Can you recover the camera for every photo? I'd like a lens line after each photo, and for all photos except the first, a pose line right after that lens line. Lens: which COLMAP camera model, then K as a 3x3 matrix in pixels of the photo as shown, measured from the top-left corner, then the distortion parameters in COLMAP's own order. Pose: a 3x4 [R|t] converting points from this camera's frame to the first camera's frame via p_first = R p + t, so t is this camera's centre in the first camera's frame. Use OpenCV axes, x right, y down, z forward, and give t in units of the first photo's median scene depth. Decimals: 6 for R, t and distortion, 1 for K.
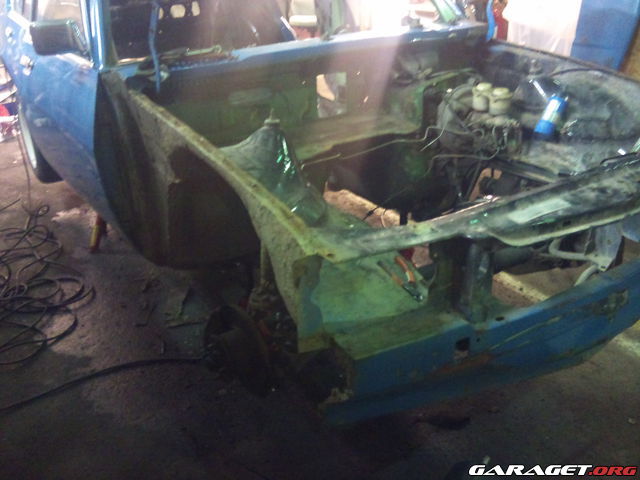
lens RADIAL K [[644.4, 0, 330.9], [0, 644.4, 236.1], [0, 0, 1]] dist [0.094930, -0.251722]
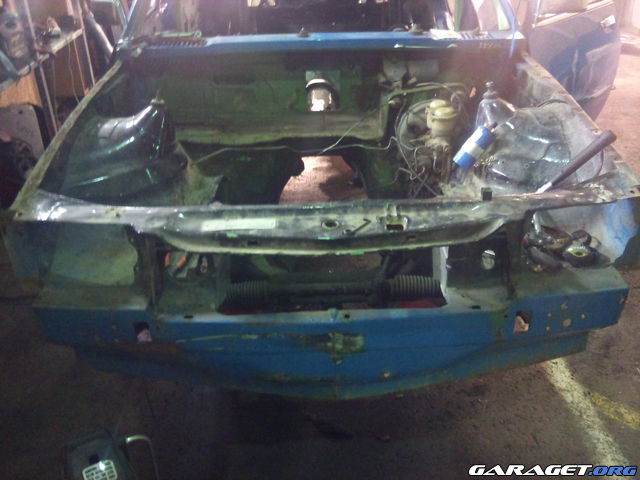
lens RADIAL K [[644.4, 0, 330.9], [0, 644.4, 236.1], [0, 0, 1]] dist [0.094930, -0.251722]
pose [[0.860267, 0.240538, -0.449536, 0.736752], [-0.228511, 0.970100, 0.081784, -0.112550], [0.455767, 0.032368, 0.889510, 0.139131]]
